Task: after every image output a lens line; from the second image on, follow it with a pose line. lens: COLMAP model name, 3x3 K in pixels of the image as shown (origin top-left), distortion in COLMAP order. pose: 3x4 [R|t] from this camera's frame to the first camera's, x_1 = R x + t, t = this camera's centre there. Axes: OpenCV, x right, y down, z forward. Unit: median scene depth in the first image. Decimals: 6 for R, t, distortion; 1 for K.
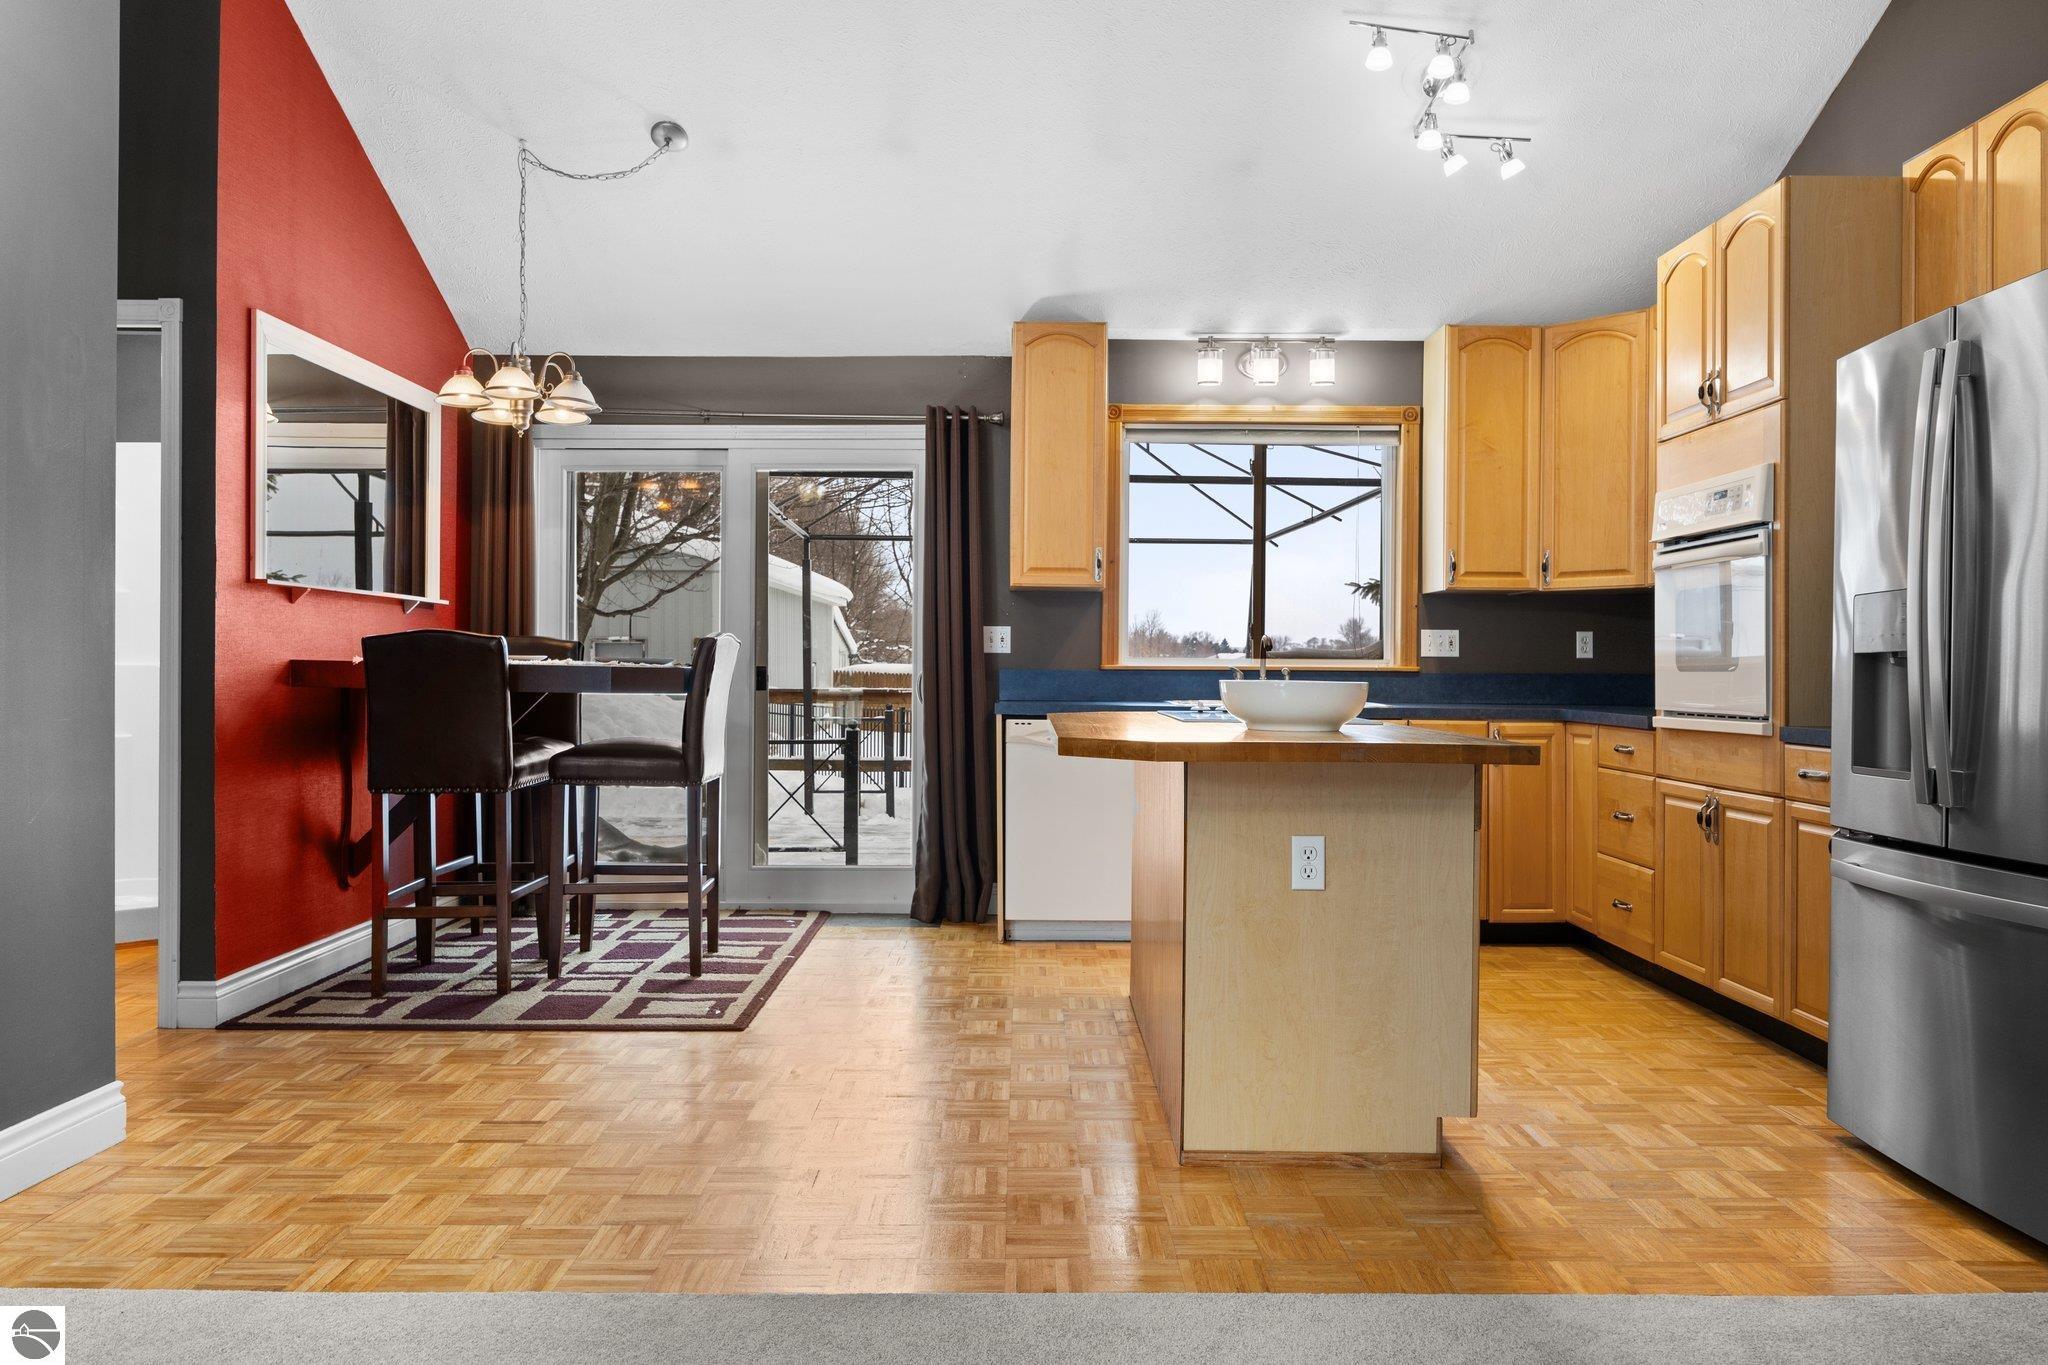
lens RADIAL K [[1413.2, 0, 1022.1], [0, 1413.2, 673.2], [0, 0, 1]] dist [0.000647, -0.007152]
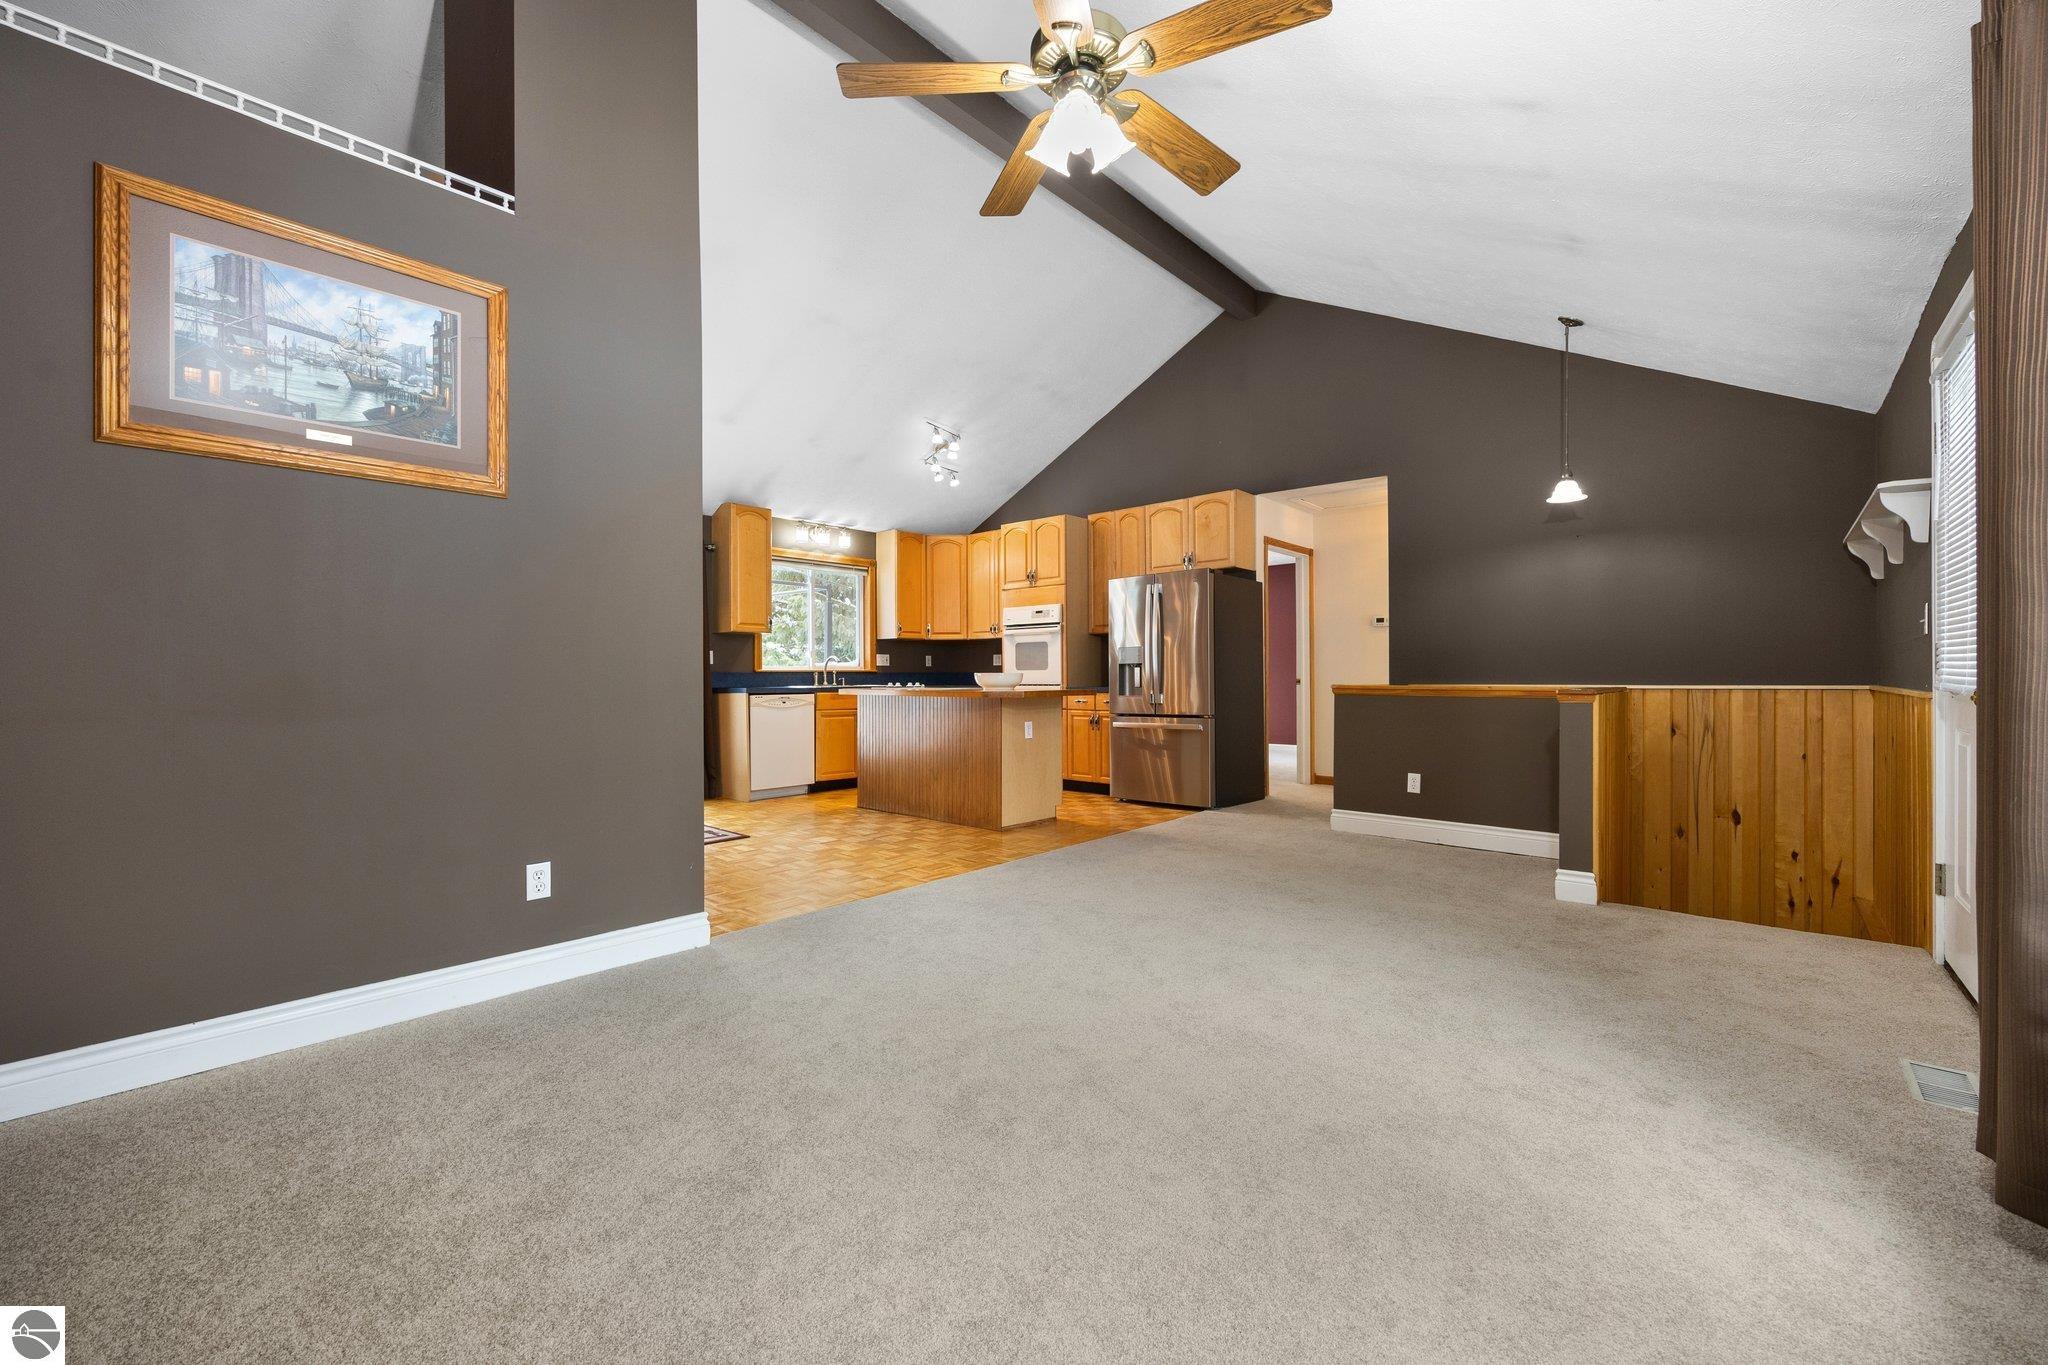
lens RADIAL K [[822.3, 0, 1032.9], [0, 822.3, 677.3], [0, 0, 1]] dist [-0.002940, -0.000245]
pose [[0.659990, -0.010300, 0.751204, -0.649265], [0.011172, 0.999930, 0.003894, 0.006034], [-0.751191, 0.005822, 0.660059, -0.122655]]
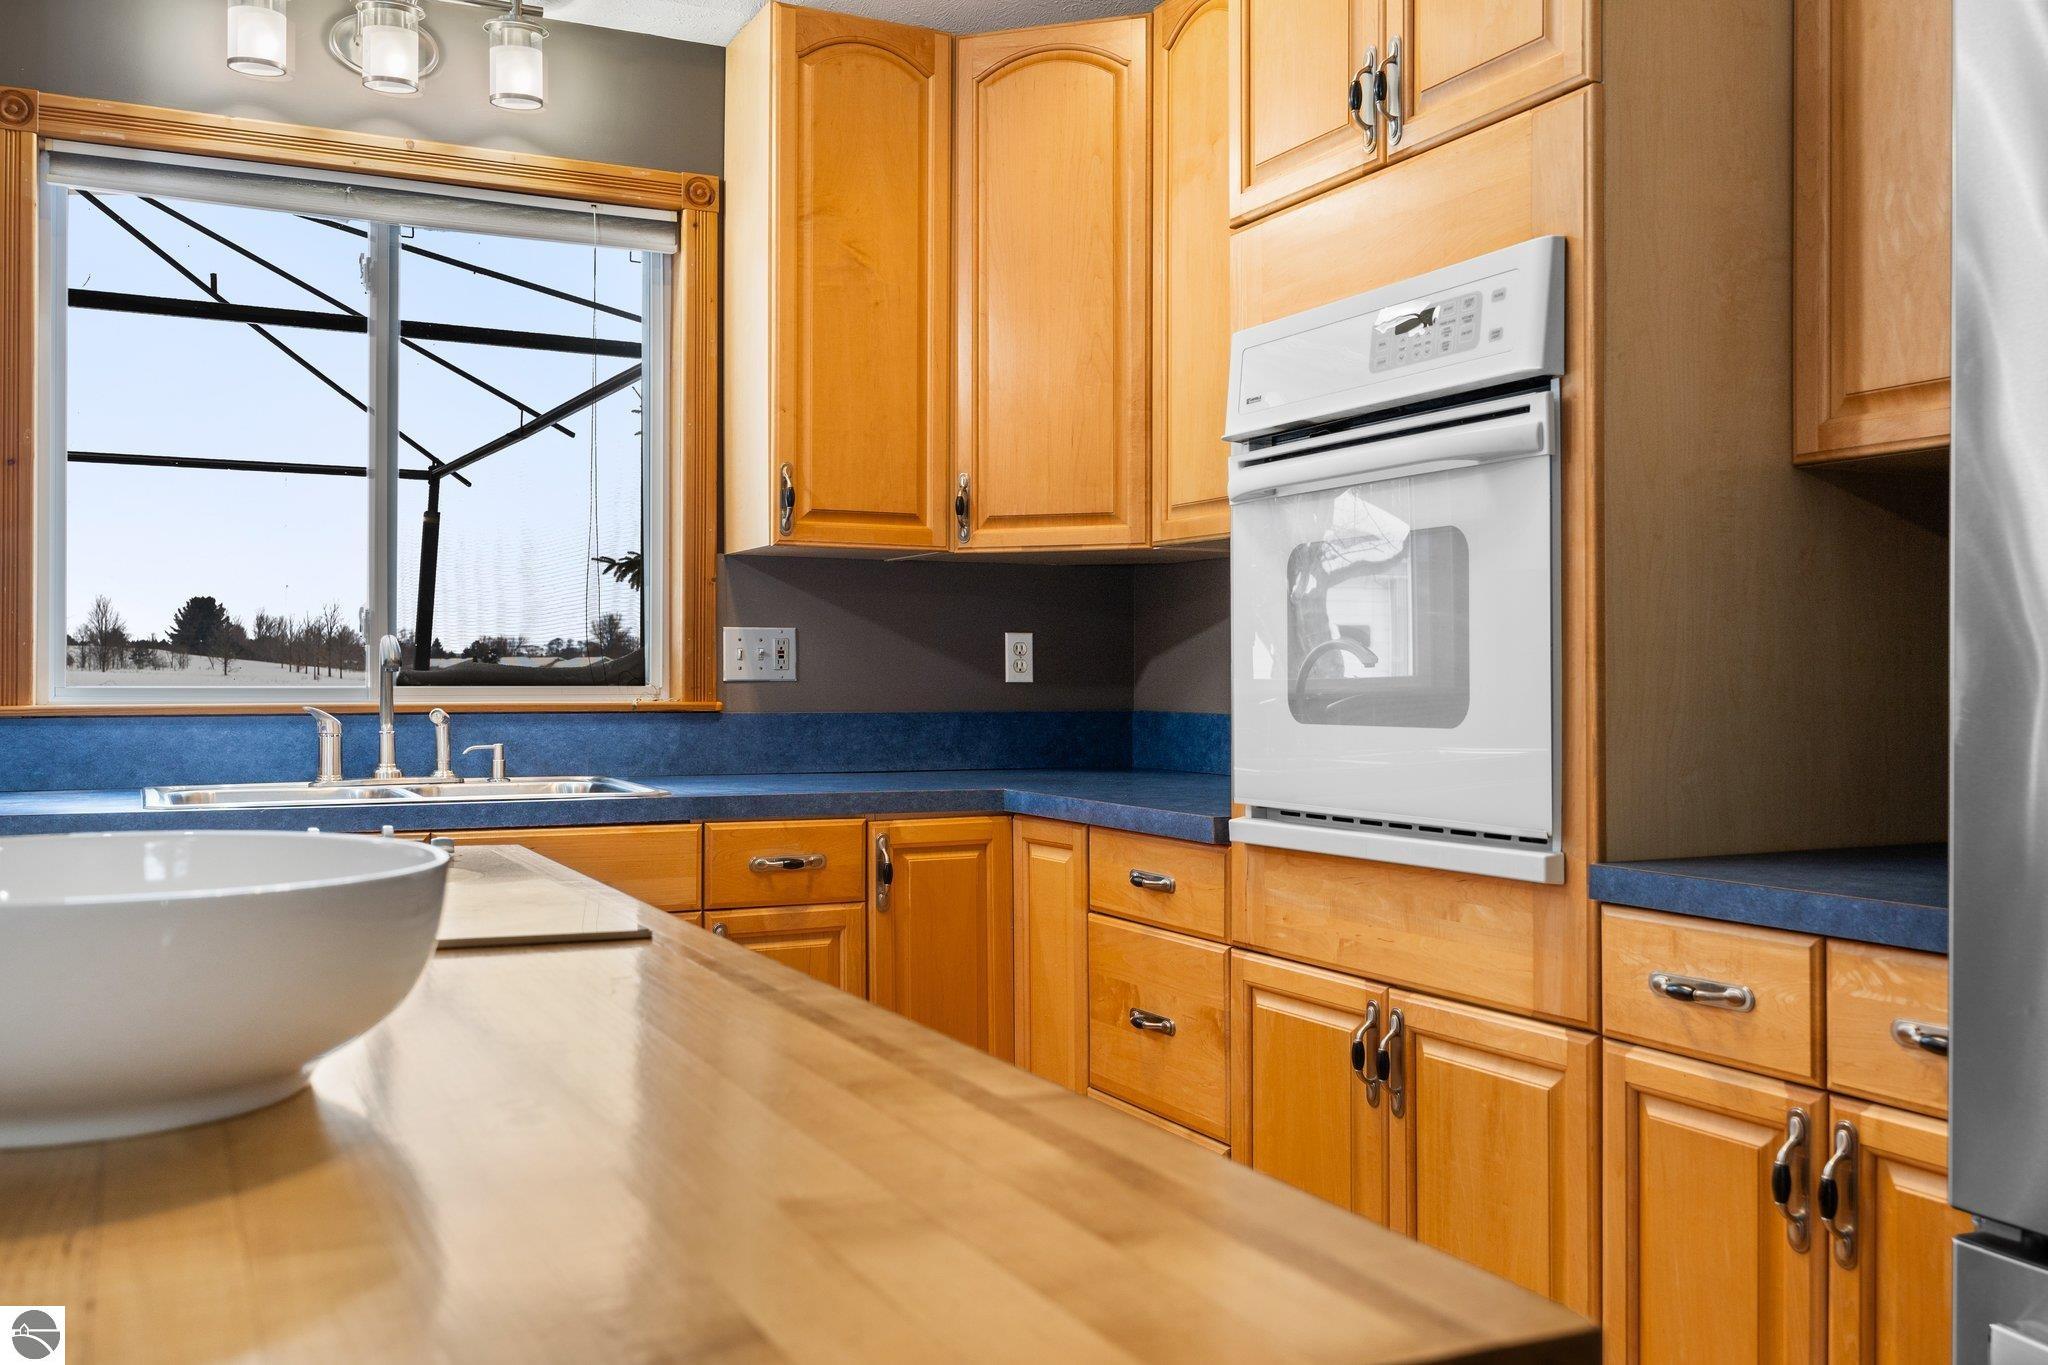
lens RADIAL K [[1816.4, 0, 1026.8], [0, 1816.4, 685.7], [0, 0, 1]] dist [-0.007119, 0.006904]
pose [[0.897734, -0.006308, 0.440492, 0.107579], [0.005958, 0.999980, 0.002178, -0.012130], [-0.440497, 0.000670, 0.897754, 0.421835]]
